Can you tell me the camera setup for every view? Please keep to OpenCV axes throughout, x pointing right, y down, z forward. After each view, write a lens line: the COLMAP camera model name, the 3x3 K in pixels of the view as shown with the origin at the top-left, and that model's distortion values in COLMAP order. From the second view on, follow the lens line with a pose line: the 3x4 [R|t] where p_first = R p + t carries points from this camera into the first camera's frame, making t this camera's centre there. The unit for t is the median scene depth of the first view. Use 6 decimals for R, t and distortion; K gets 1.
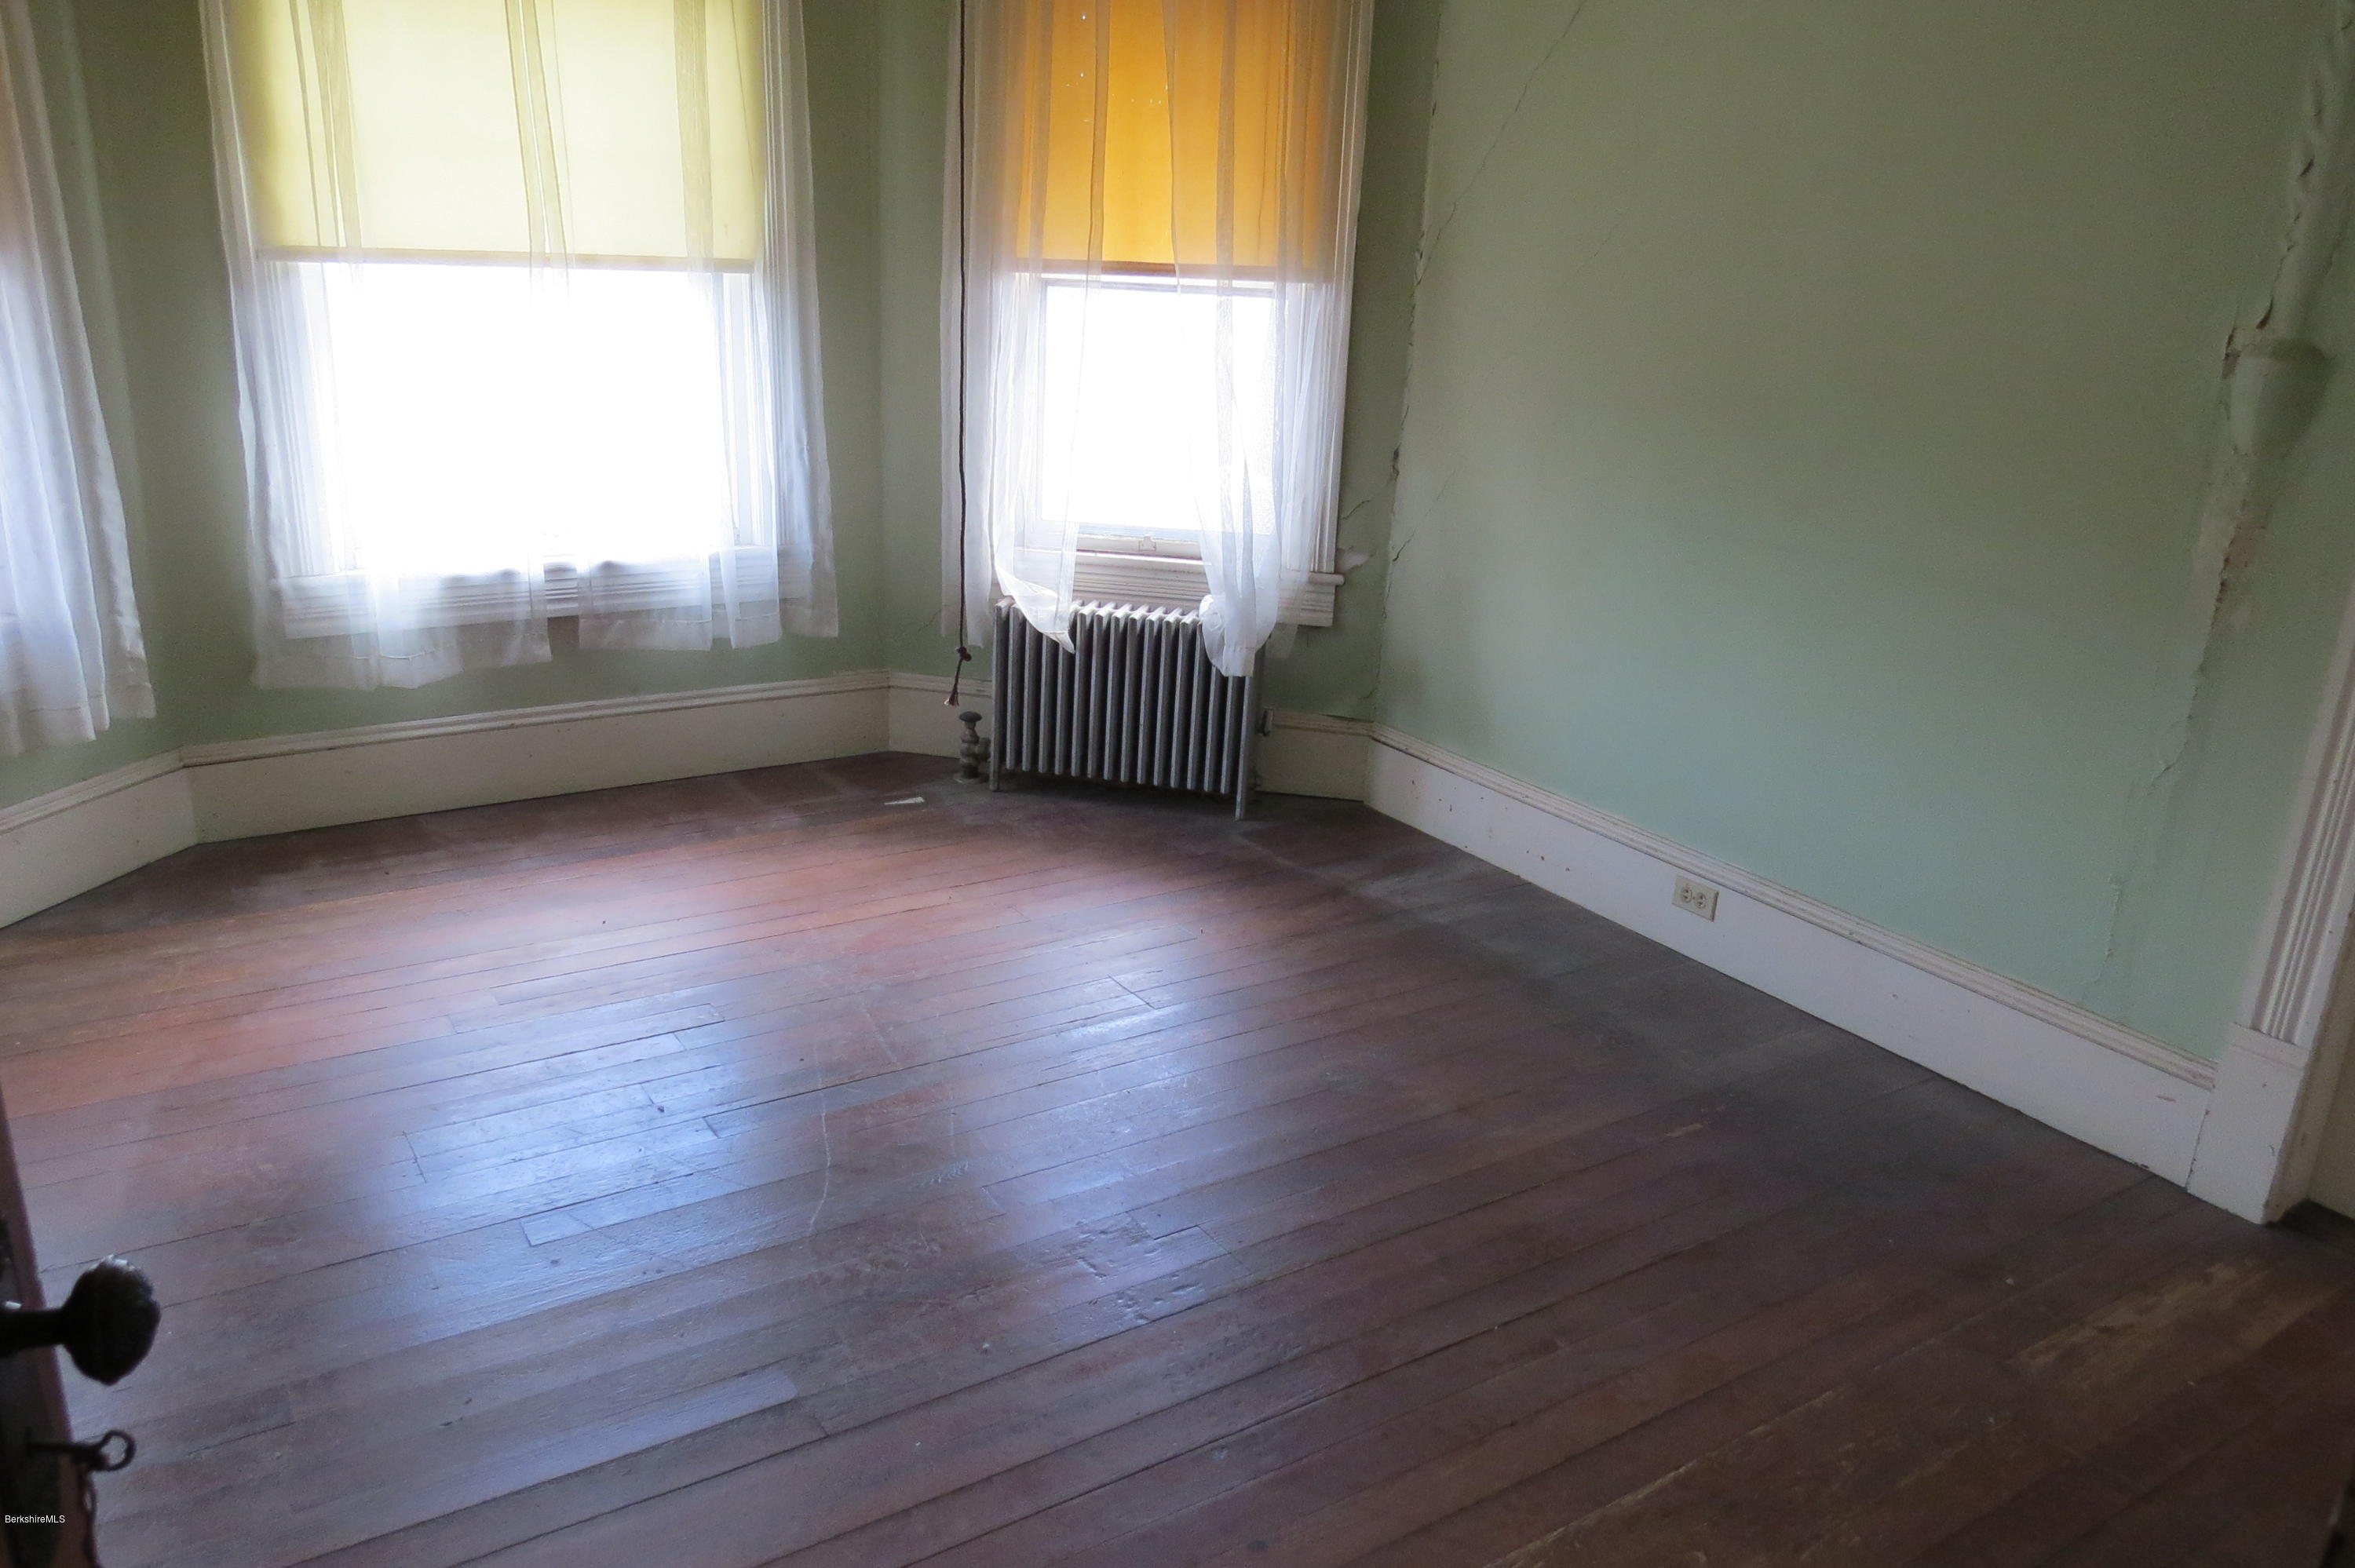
lens RADIAL K [[1681.0, 0, 1177.5], [0, 1681.0, 784.0], [0, 0, 1]] dist [-0.037683, 0.027443]
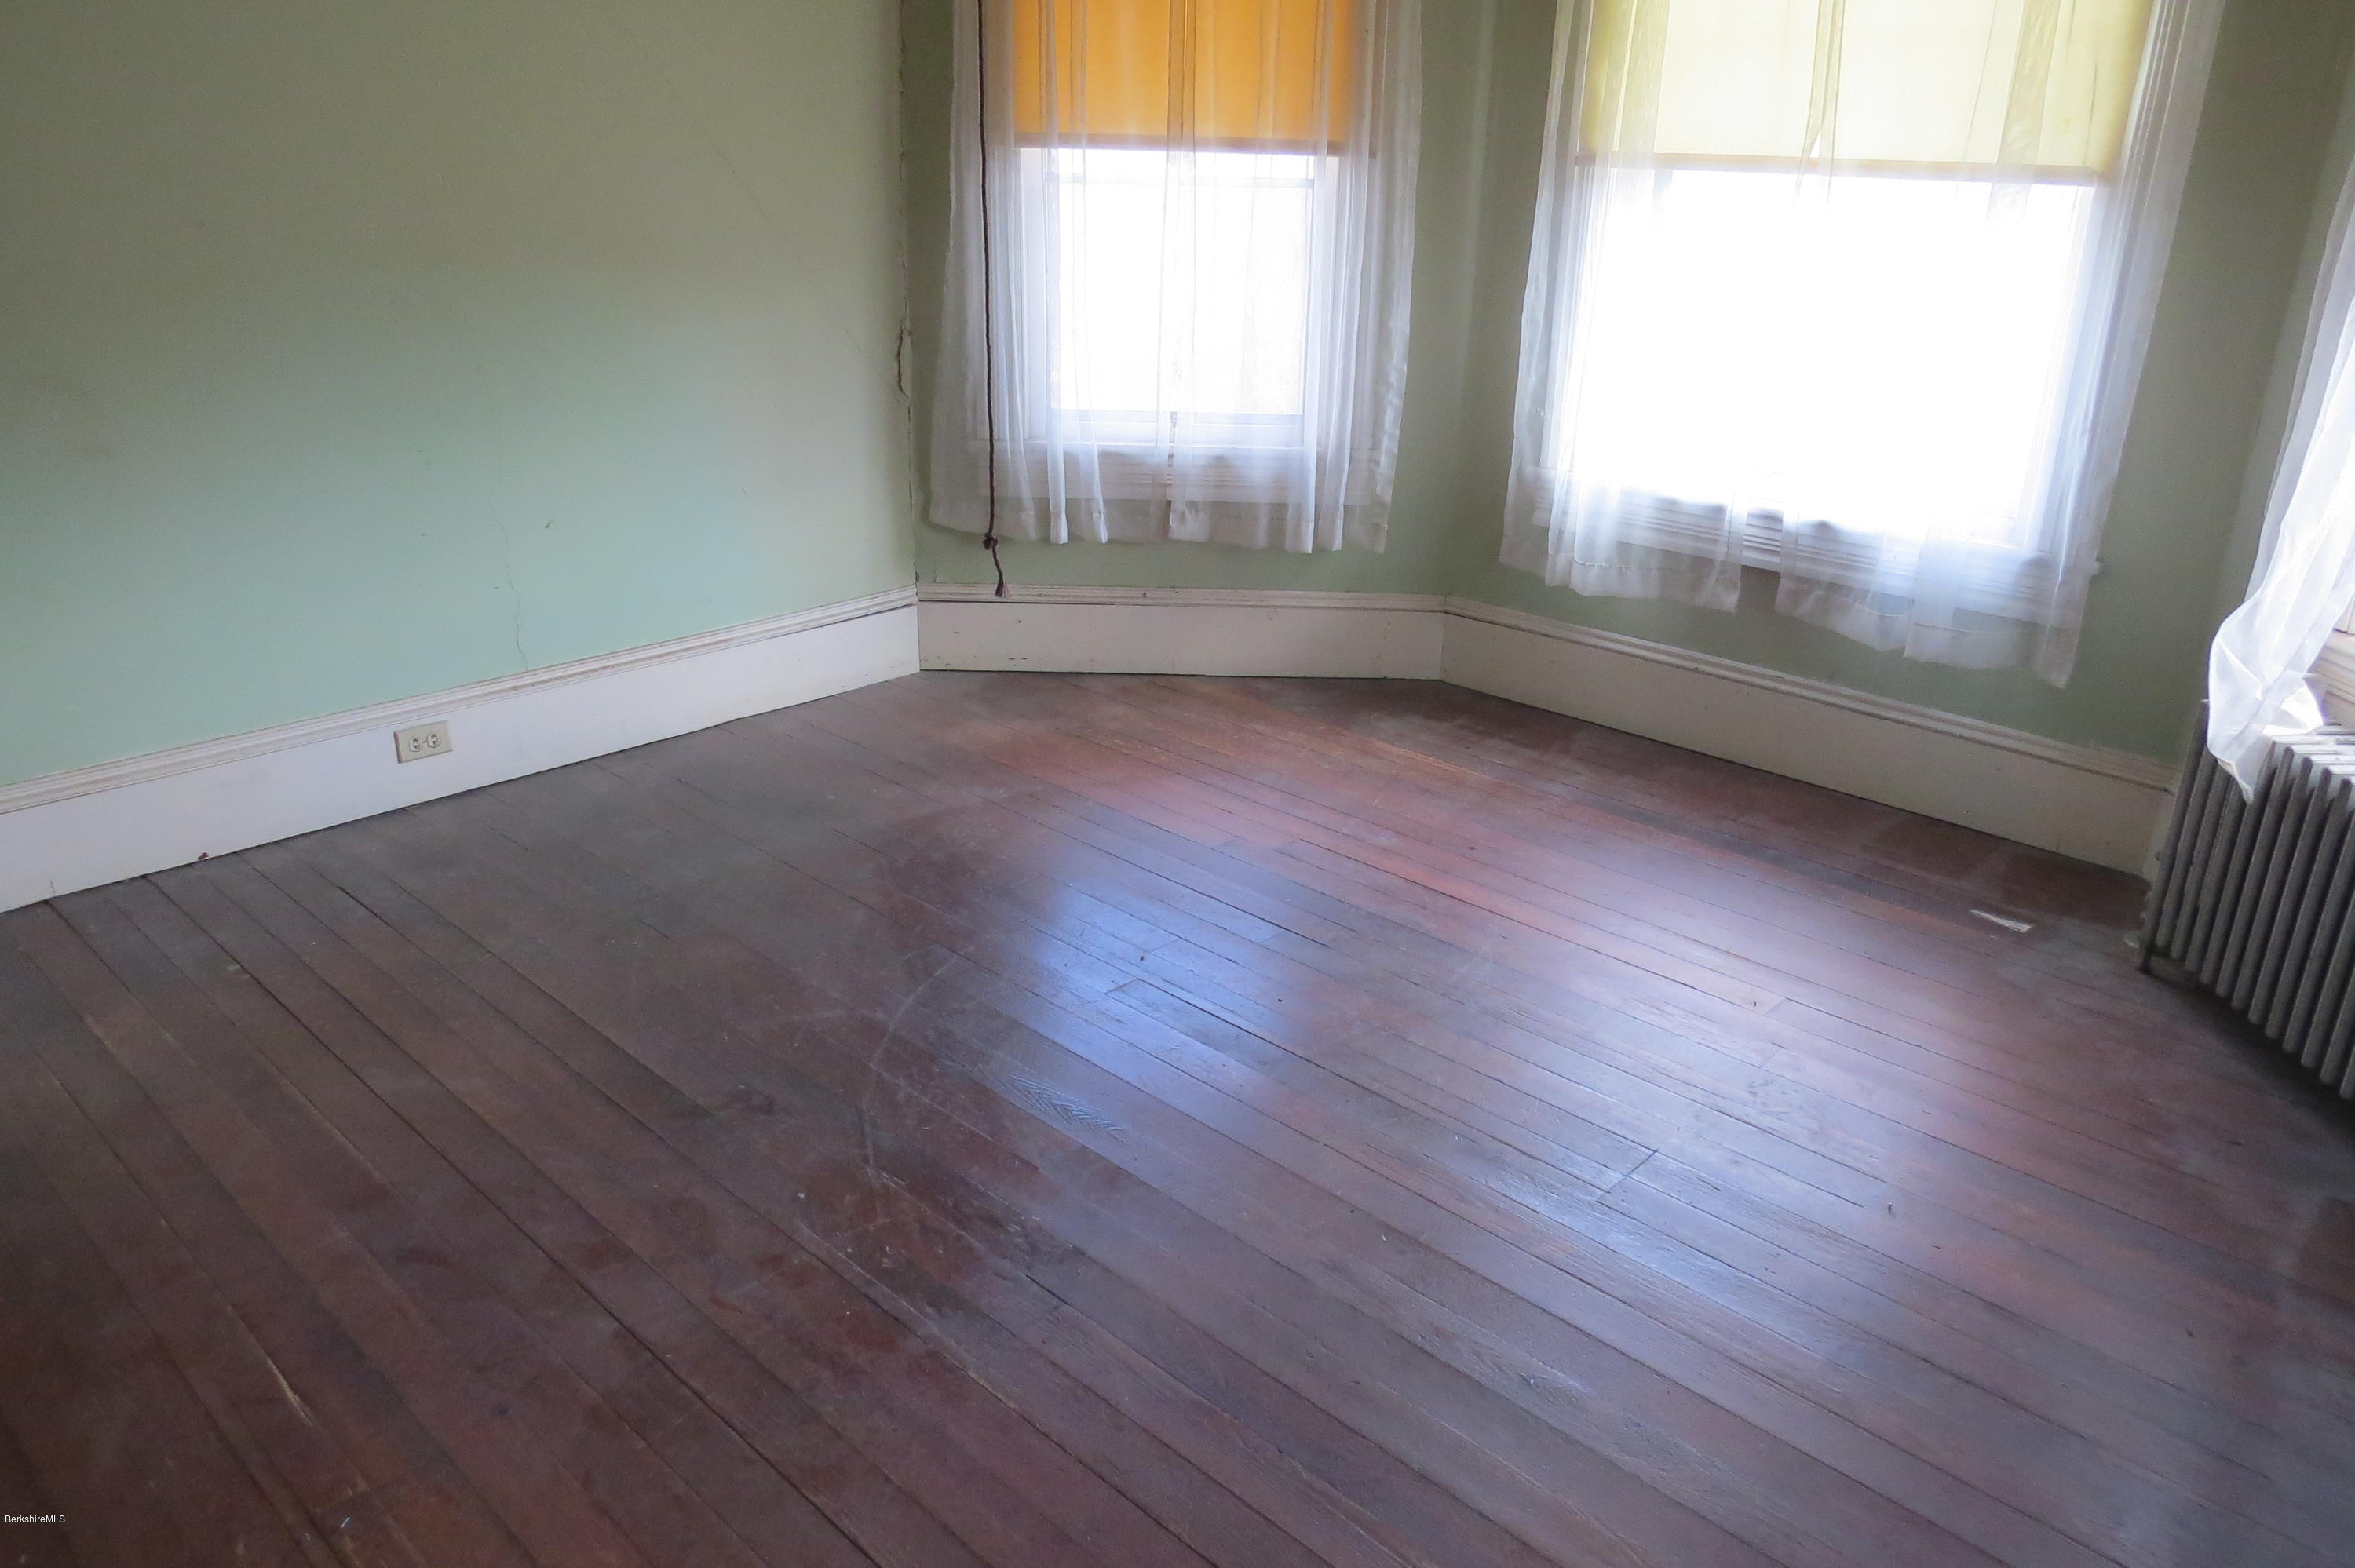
lens RADIAL K [[1681.0, 0, 1177.5], [0, 1681.0, 784.0], [0, 0, 1]] dist [-0.037683, 0.027443]
pose [[0.216927, 0.317223, -0.923207, 0.439583], [-0.309745, 0.919224, 0.243073, -0.117115], [0.925743, 0.233230, 0.297663, 0.475021]]
